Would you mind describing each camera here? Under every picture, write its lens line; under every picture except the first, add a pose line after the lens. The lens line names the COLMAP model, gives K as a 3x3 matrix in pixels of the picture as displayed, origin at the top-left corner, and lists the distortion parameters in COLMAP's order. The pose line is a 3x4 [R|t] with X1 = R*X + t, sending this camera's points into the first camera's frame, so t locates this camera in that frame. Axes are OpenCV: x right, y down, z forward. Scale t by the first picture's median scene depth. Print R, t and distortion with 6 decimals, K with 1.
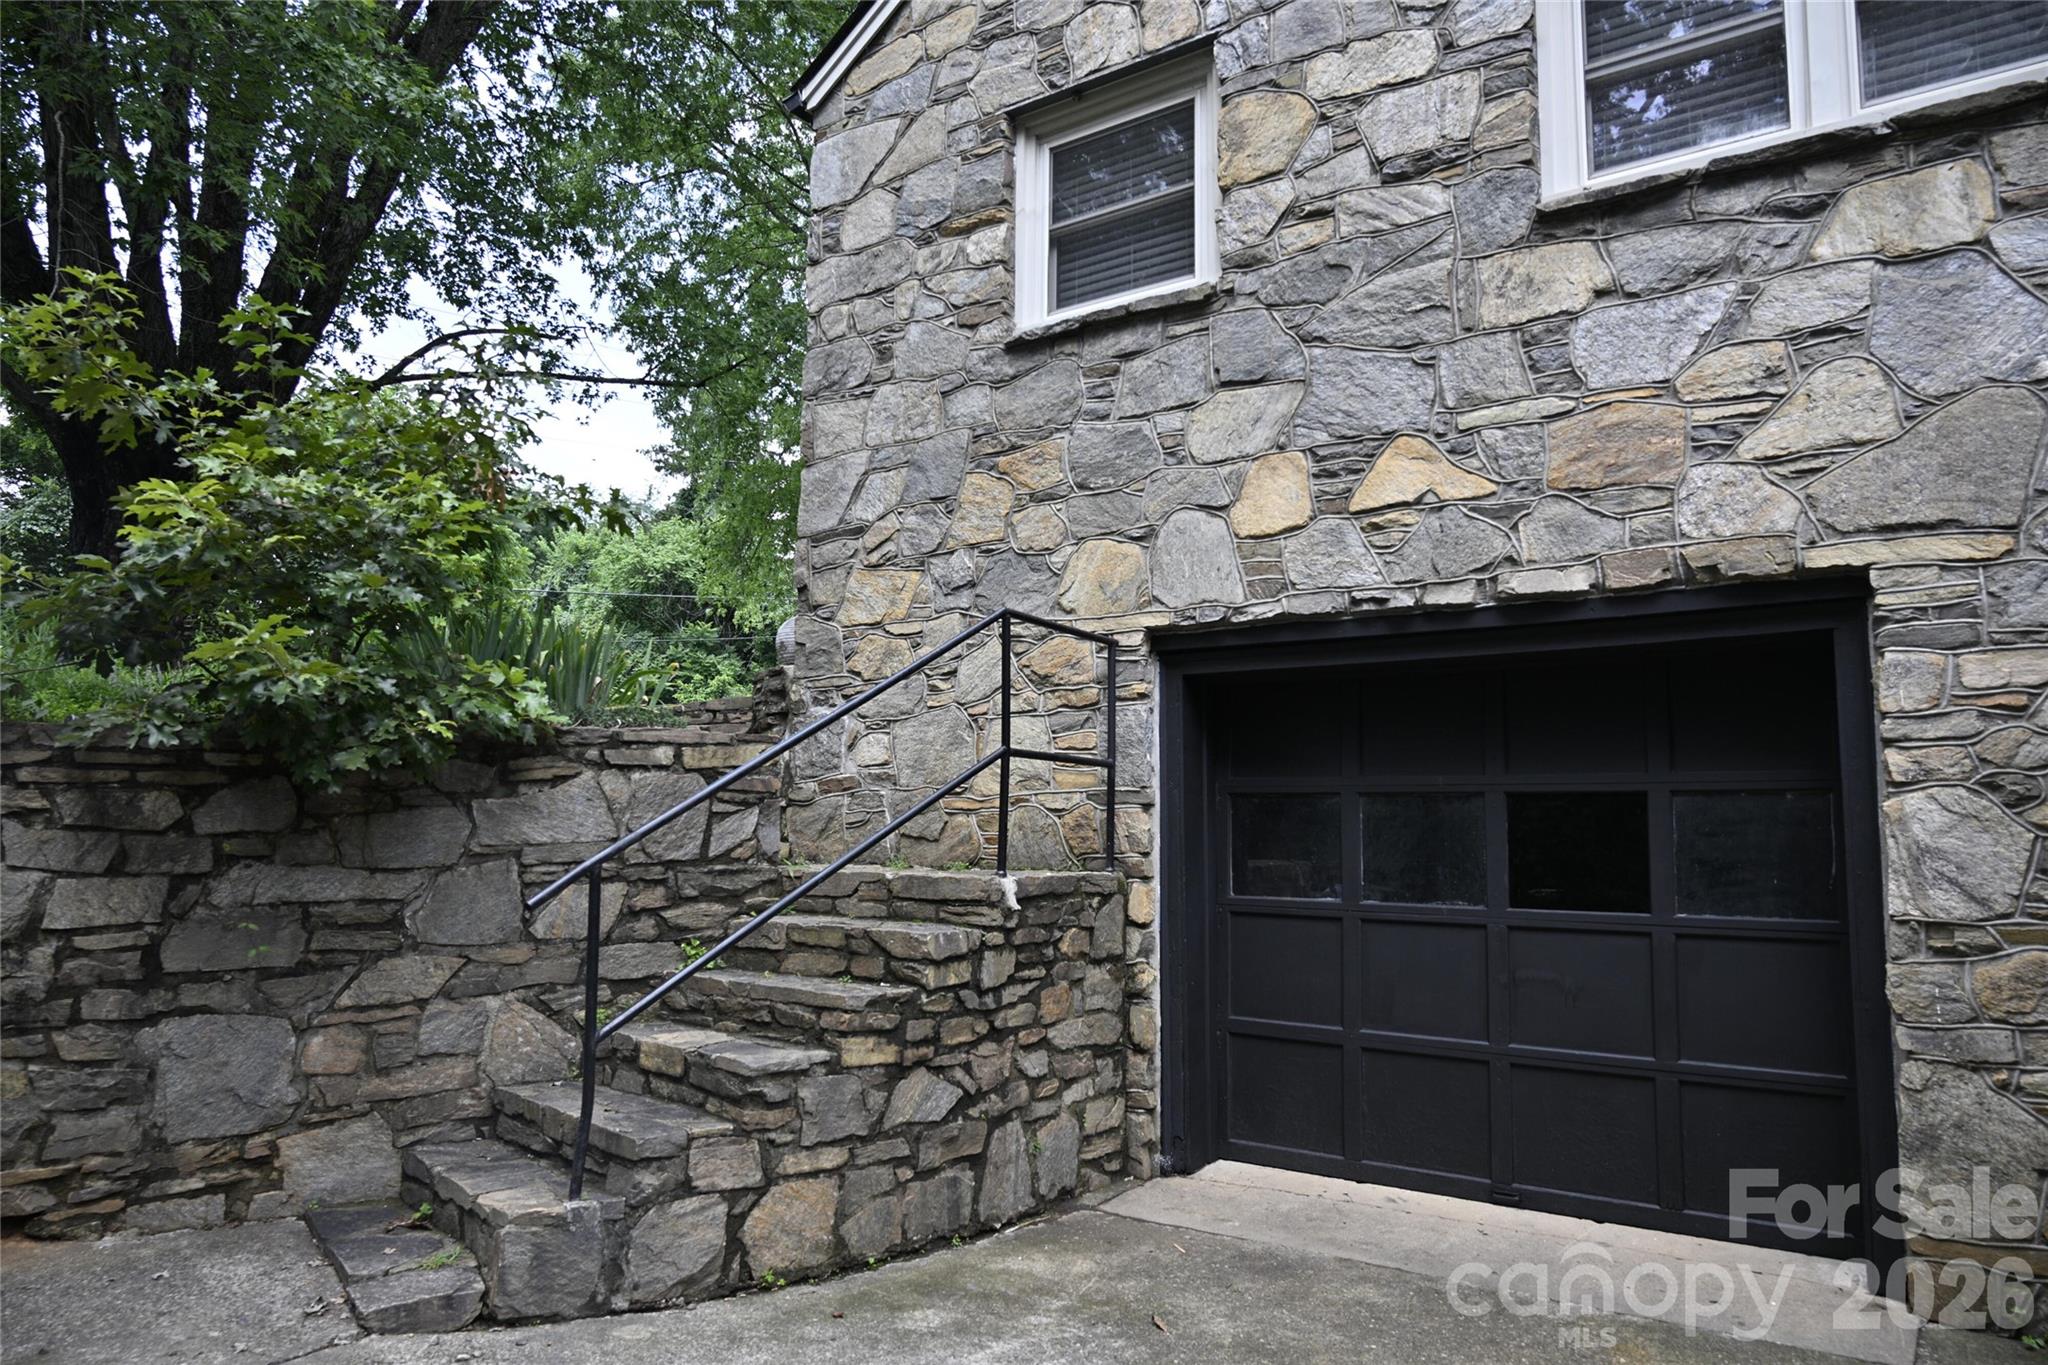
lens RADIAL K [[1355.8, 0, 1016.0], [0, 1355.8, 684.7], [0, 0, 1]] dist [-0.010879, -0.000647]
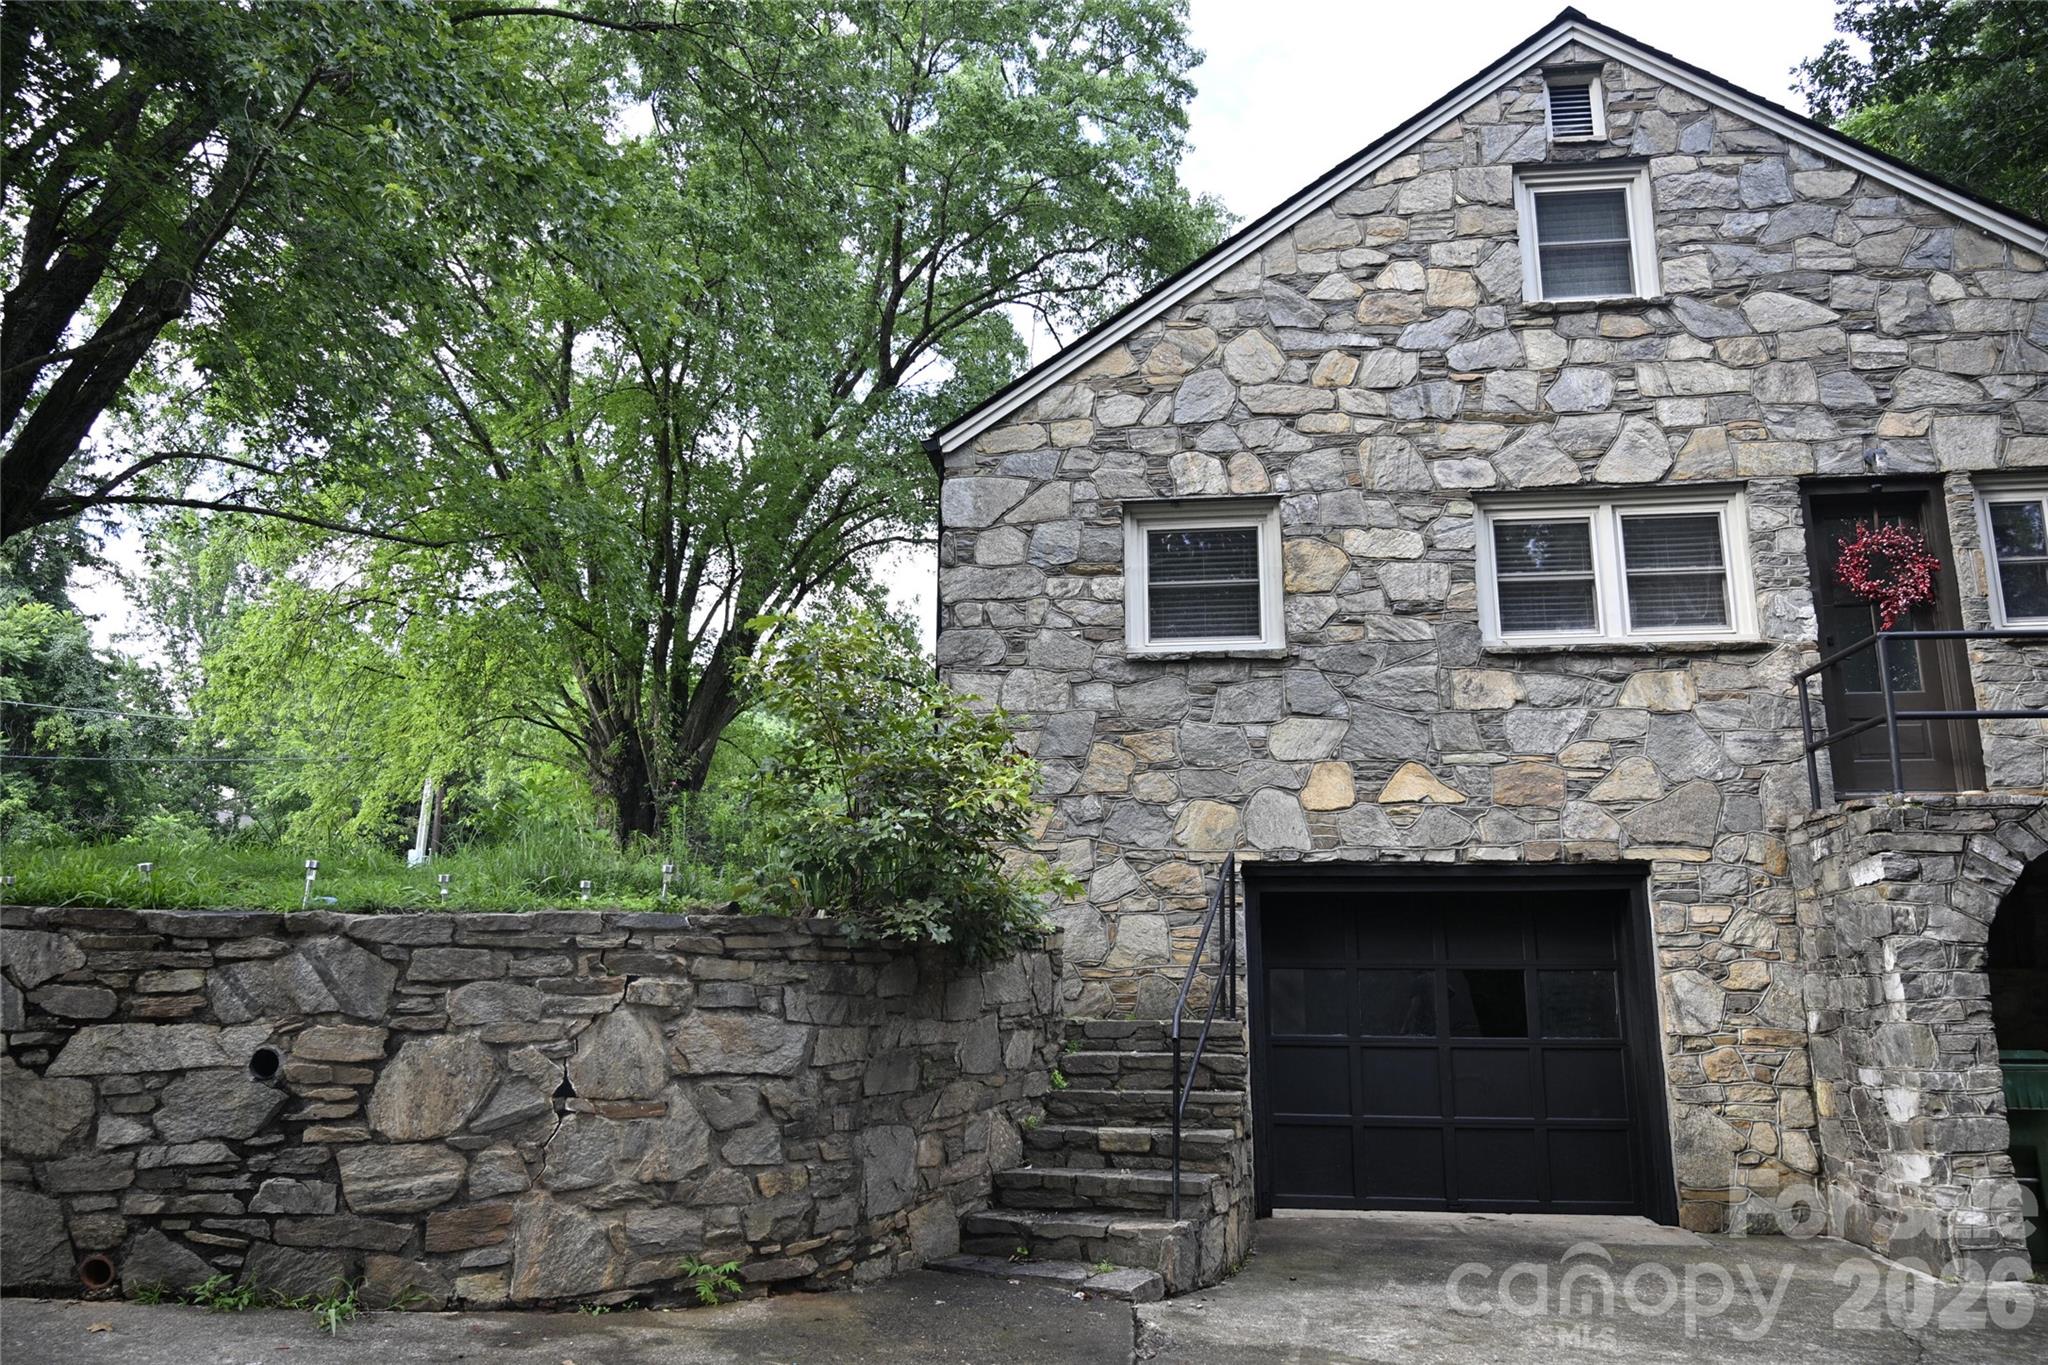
lens RADIAL K [[1385.0, 0, 1024.0], [0, 1385.0, 682.5], [0, 0, 1]] dist [-0.018000, 0.001130]
pose [[0.873655, 0.104246, 0.475247, -0.981671], [-0.050039, 0.990849, -0.125355, -0.035986], [-0.483966, 0.085736, 0.870877, -0.313086]]
